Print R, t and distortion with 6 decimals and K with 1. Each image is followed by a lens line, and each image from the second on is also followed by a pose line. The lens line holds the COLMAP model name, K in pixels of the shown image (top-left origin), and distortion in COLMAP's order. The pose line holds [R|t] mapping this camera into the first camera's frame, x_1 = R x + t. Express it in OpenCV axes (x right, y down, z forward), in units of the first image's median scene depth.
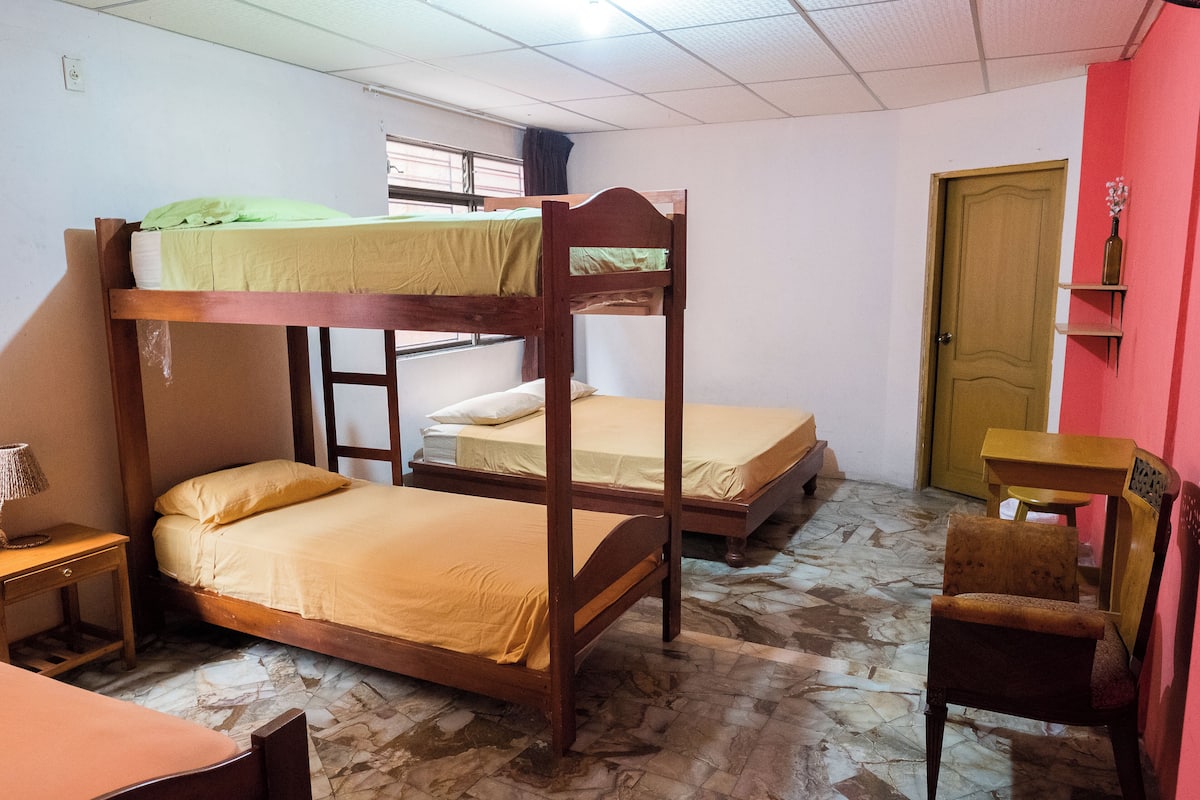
lens RADIAL K [[847.2, 0, 603.4], [0, 847.2, 399.5], [0, 0, 1]] dist [-0.003936, 0.006556]
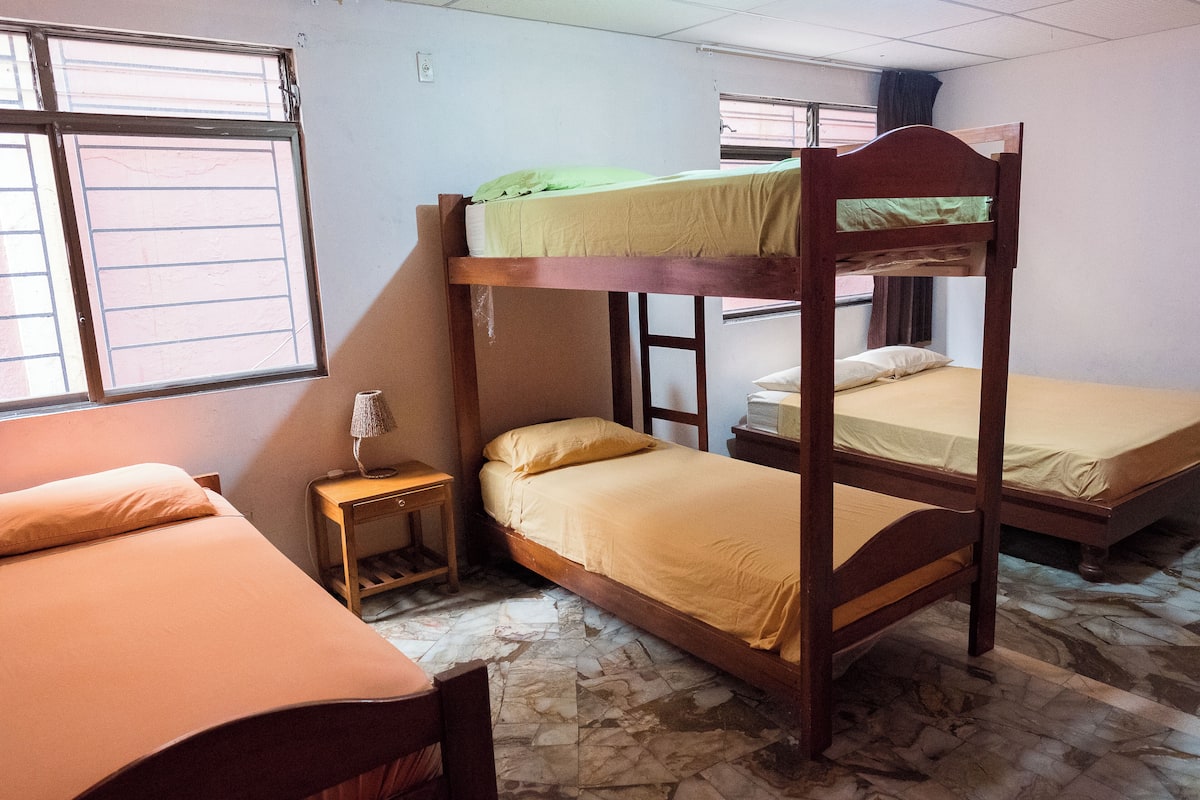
lens RADIAL K [[847.2, 0, 599.7], [0, 847.2, 400.1], [0, 0, 1]] dist [-0.003936, 0.006556]
pose [[0.898390, 0.054077, -0.435856, 0.102910], [-0.034956, 0.998047, 0.051778, -0.006382], [0.437804, -0.031282, 0.898526, 0.070830]]
